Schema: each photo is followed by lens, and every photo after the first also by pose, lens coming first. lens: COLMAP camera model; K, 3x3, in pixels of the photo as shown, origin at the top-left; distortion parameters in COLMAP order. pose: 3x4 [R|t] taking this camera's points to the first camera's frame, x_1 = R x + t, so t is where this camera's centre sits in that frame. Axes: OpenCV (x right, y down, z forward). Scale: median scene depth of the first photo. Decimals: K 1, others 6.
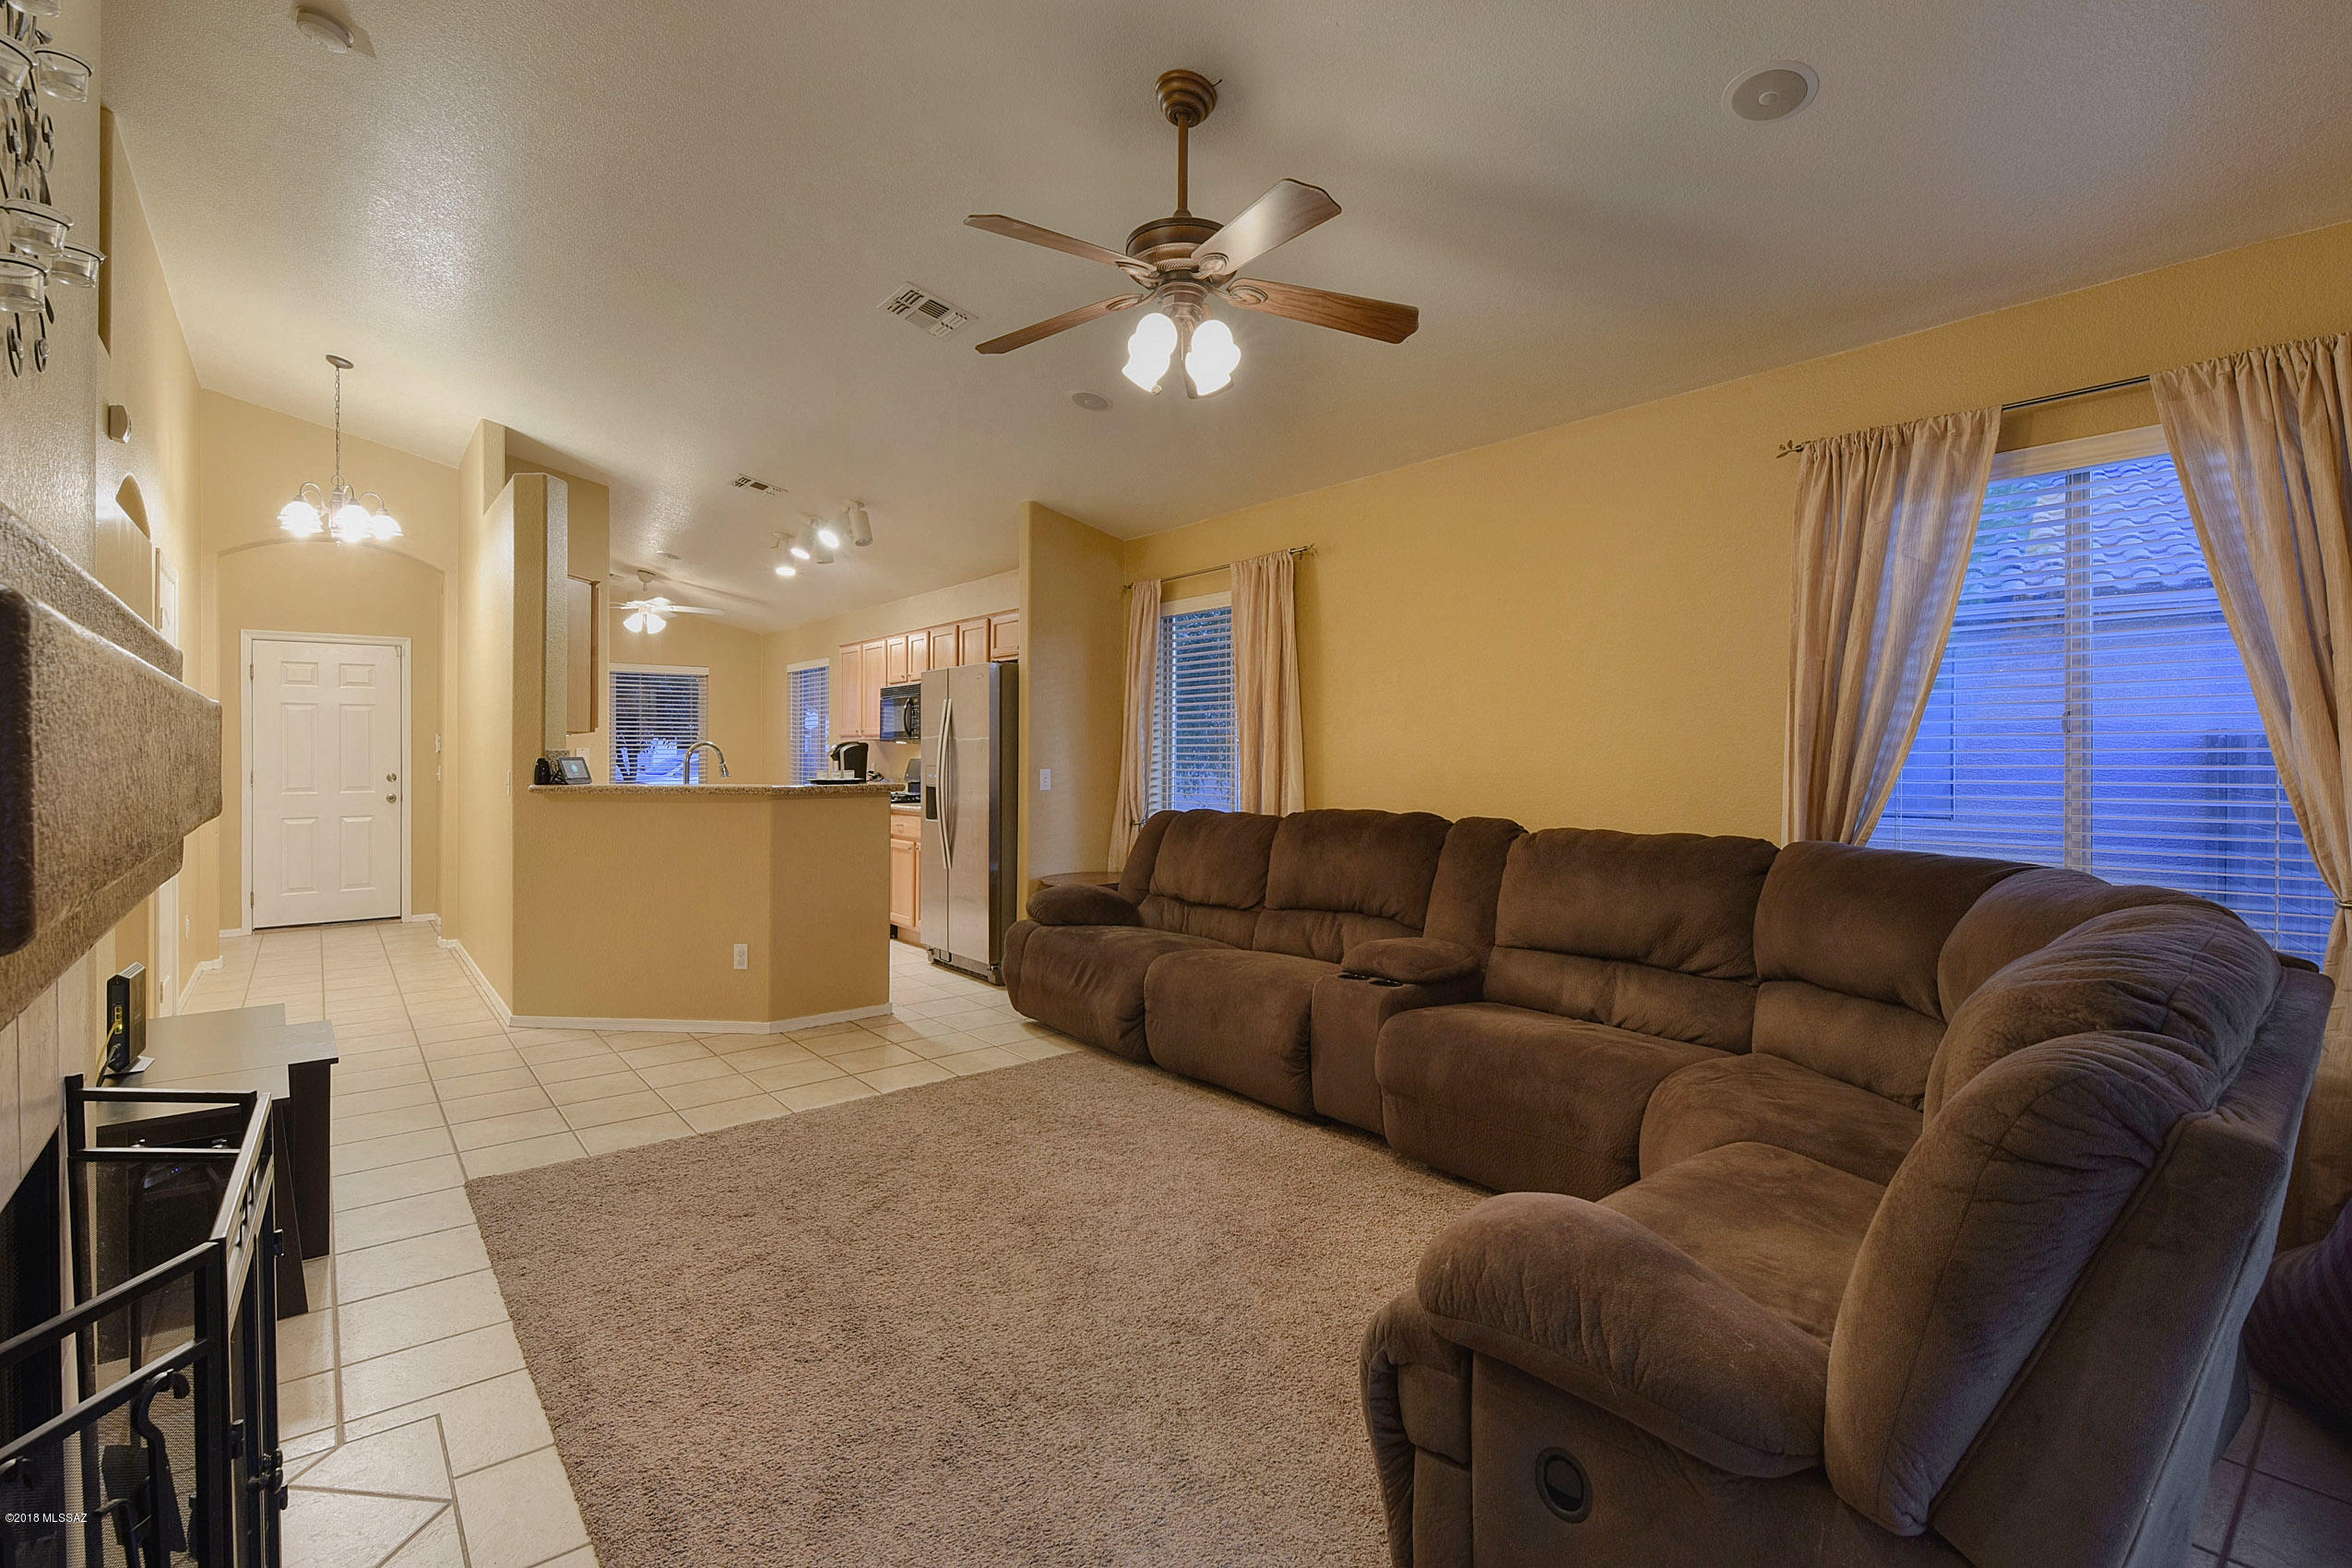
lens RADIAL K [[1071.9, 0, 1176.0], [0, 1071.9, 784.0], [0, 0, 1]] dist [-0.018106, -0.000144]
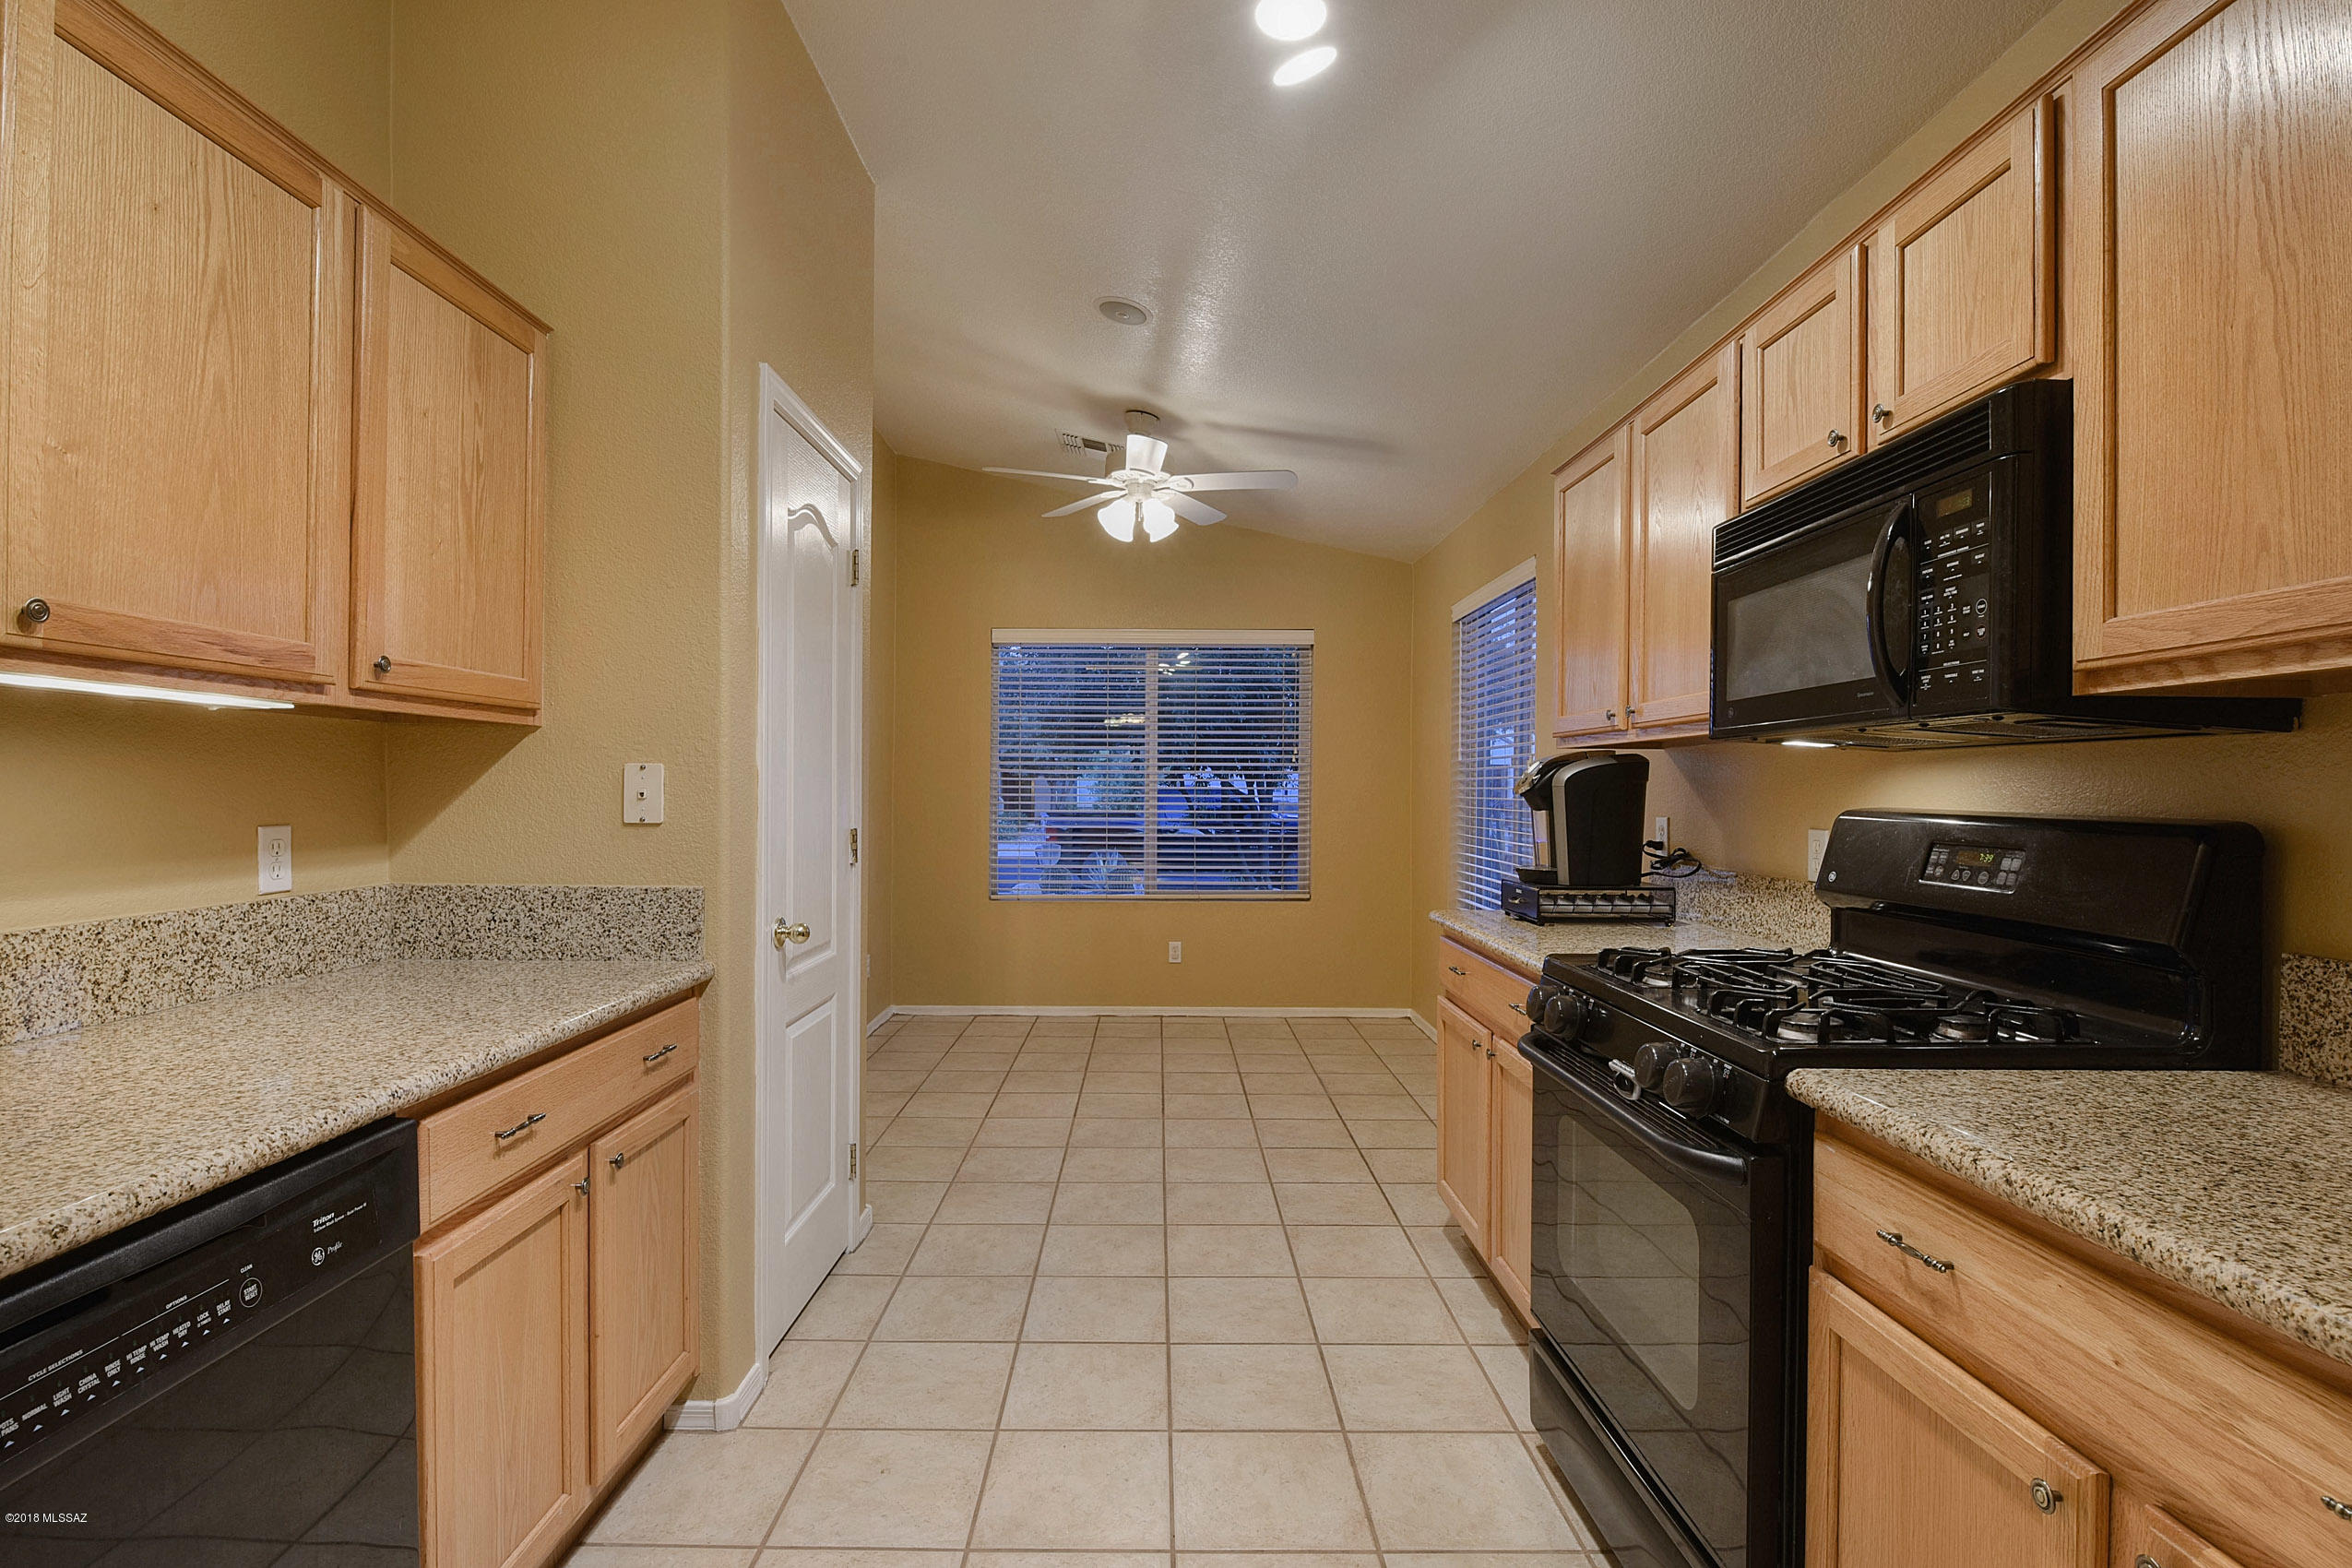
lens RADIAL K [[1043.4, 0, 1174.3], [0, 1043.4, 793.3], [0, 0, 1]] dist [0.008278, -0.011918]
pose [[0.784603, -0.007502, -0.619953, -0.344560], [-0.005271, 0.999810, -0.018769, -0.033842], [0.619976, 0.017994, 0.784415, 1.127293]]
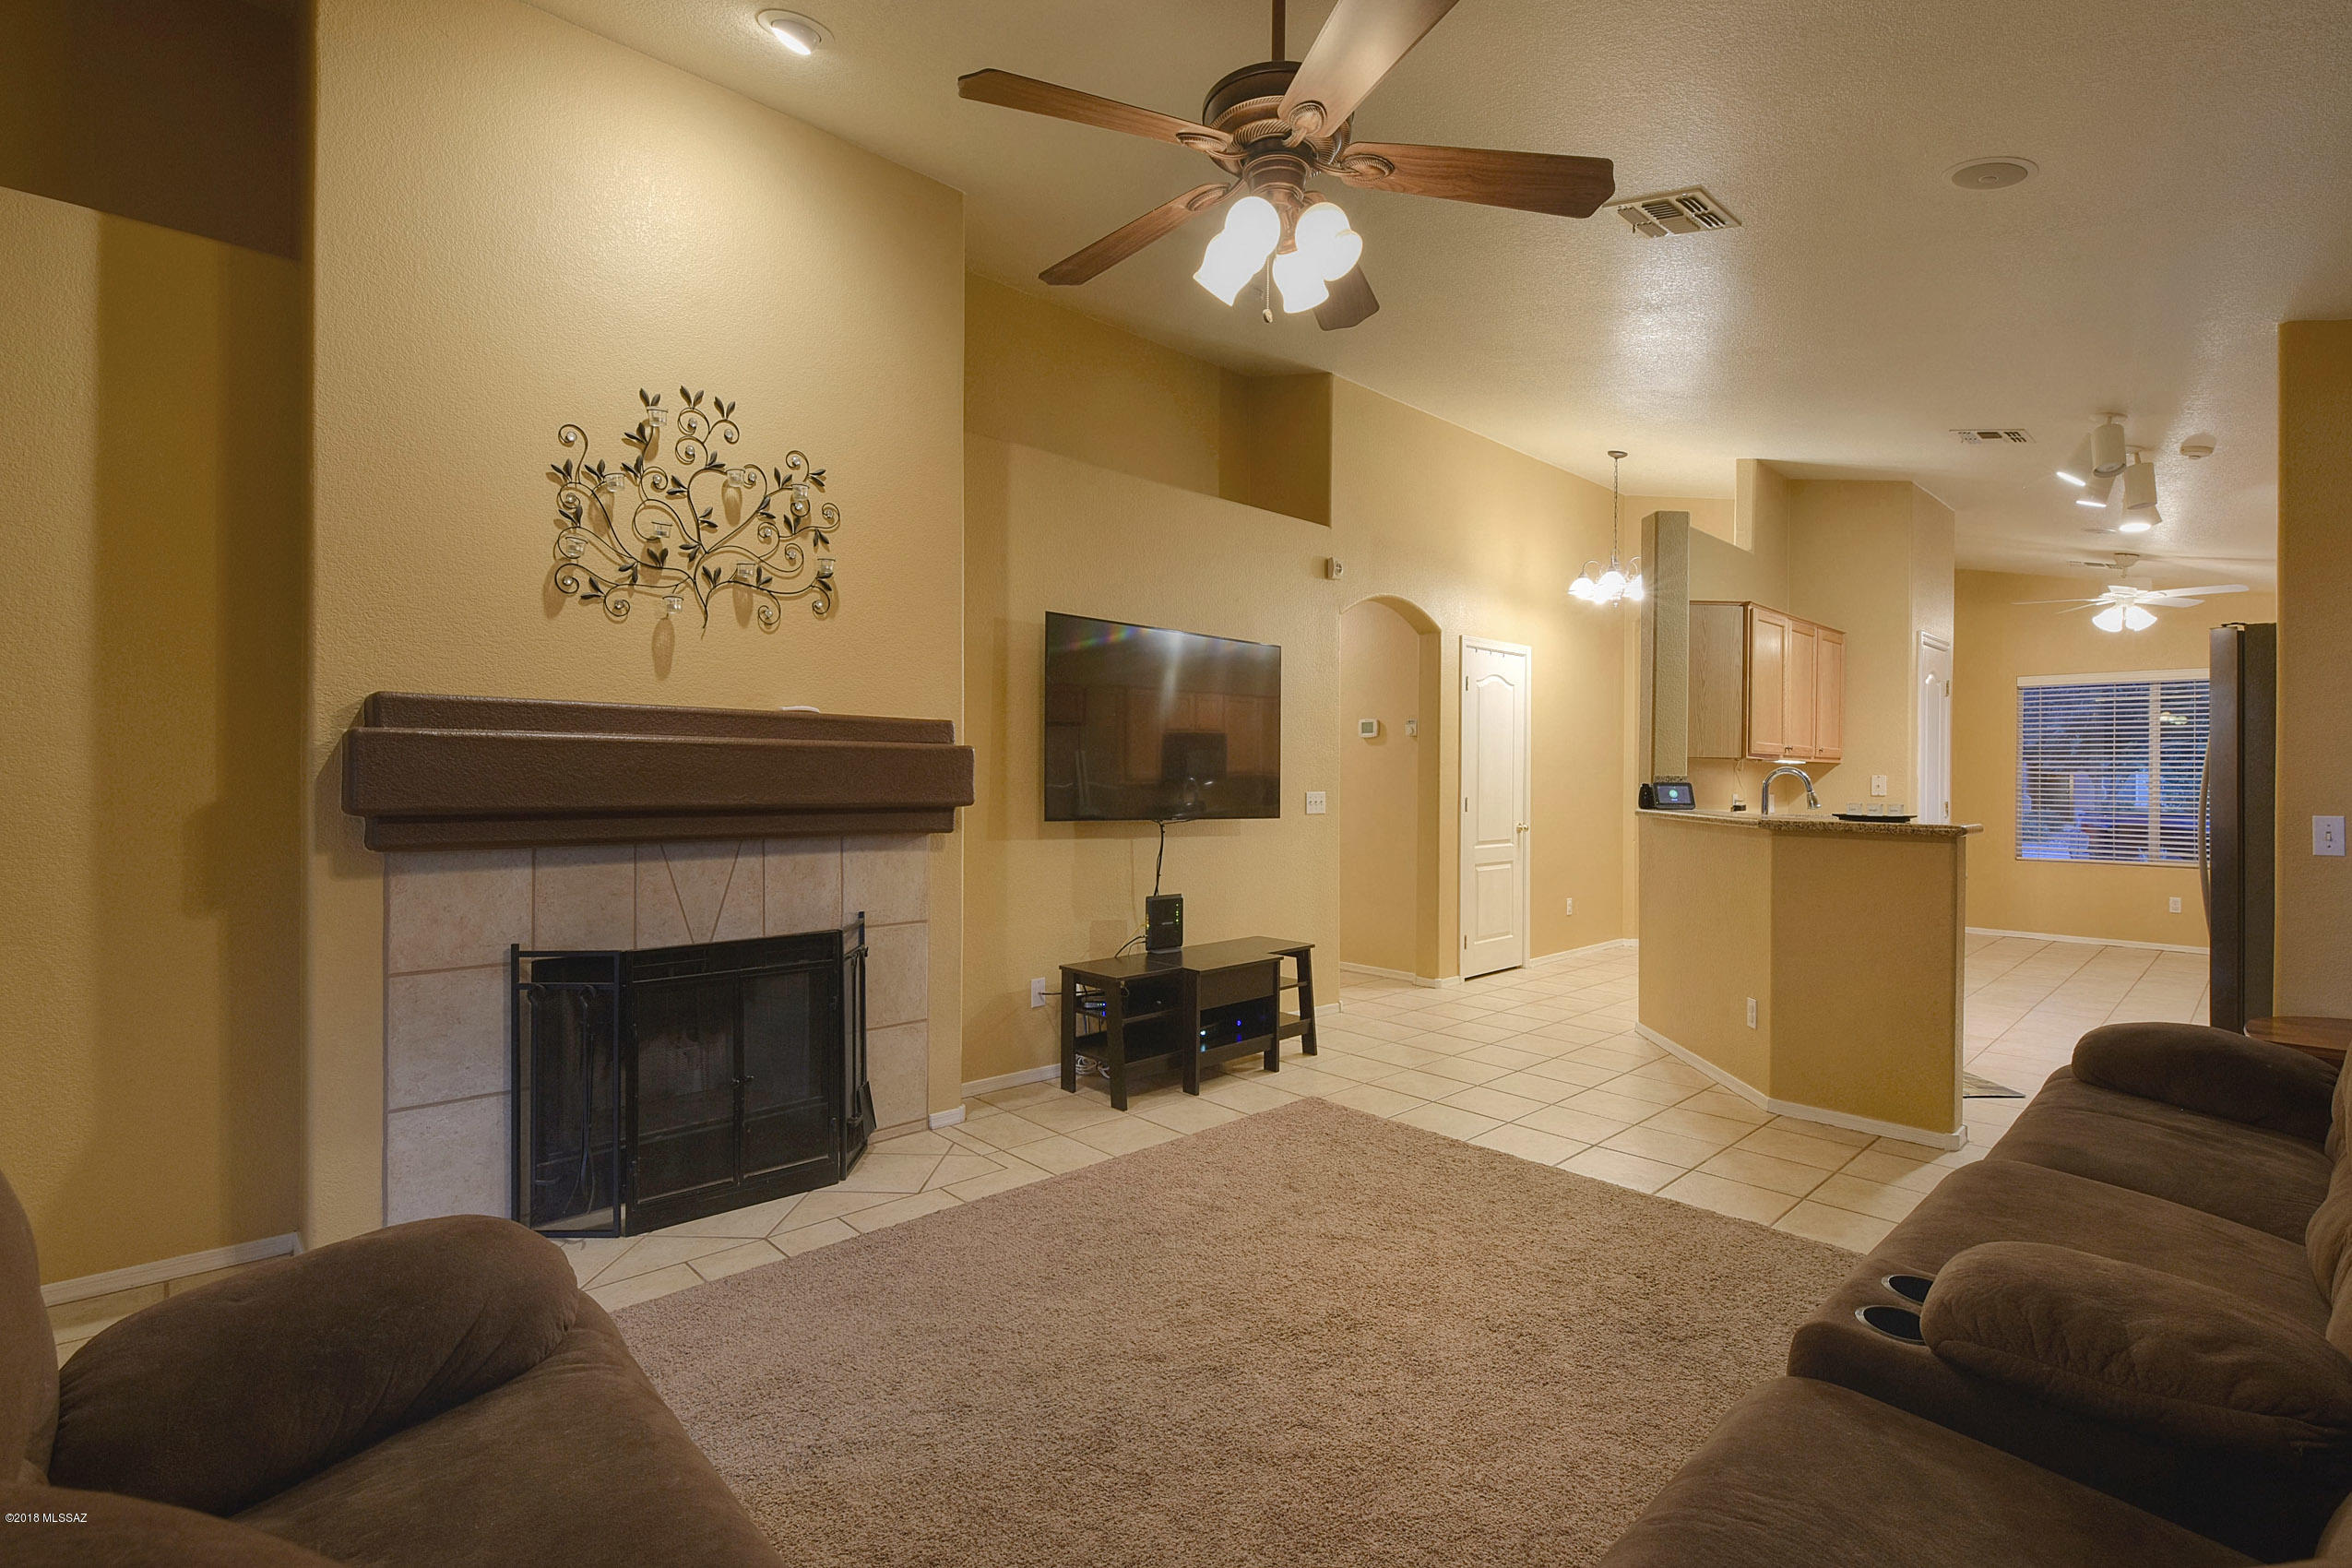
lens RADIAL K [[1065.8, 0, 1222.3], [0, 1065.8, 773.2], [0, 0, 1]] dist [-0.000783, -0.000280]
pose [[0.096429, -0.000118, -0.995340, 0.393602], [-0.042138, 0.999103, -0.004201, -0.010719], [0.994448, 0.042347, 0.096337, 0.456324]]
